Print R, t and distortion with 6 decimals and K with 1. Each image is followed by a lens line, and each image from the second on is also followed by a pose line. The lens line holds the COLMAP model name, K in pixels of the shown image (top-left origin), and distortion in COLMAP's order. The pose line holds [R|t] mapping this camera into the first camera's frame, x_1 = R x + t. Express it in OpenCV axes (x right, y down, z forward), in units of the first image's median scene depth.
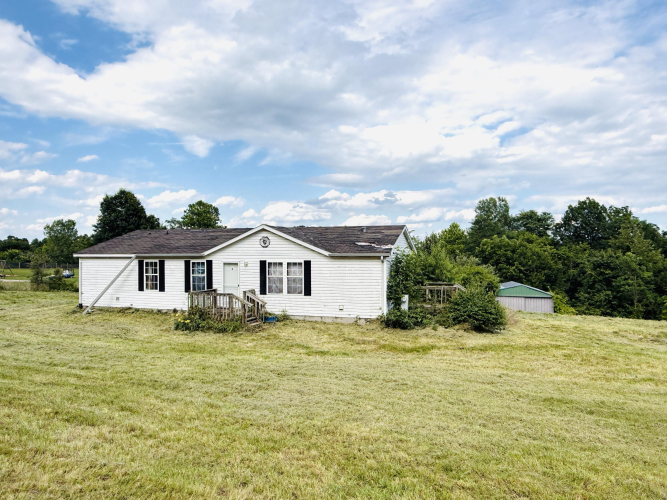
lens RADIAL K [[523.7, 0, 333.5], [0, 523.7, 250.0], [0, 0, 1]] dist [0.006226, 0.002428]
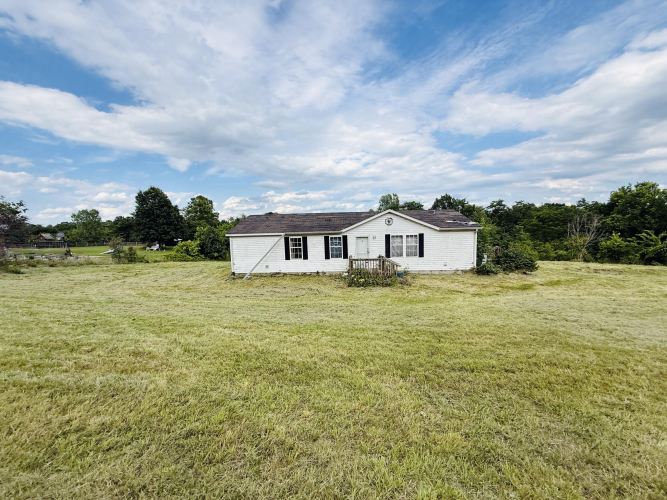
lens RADIAL K [[267.1, 0, 333.5], [0, 267.1, 250.0], [0, 0, 1]] dist [-0.030644, -0.000072]
pose [[0.959105, -0.053119, 0.278020, -0.446440], [0.024527, 0.994135, 0.105329, -0.016701], [-0.281984, -0.094203, 0.954783, 0.316137]]
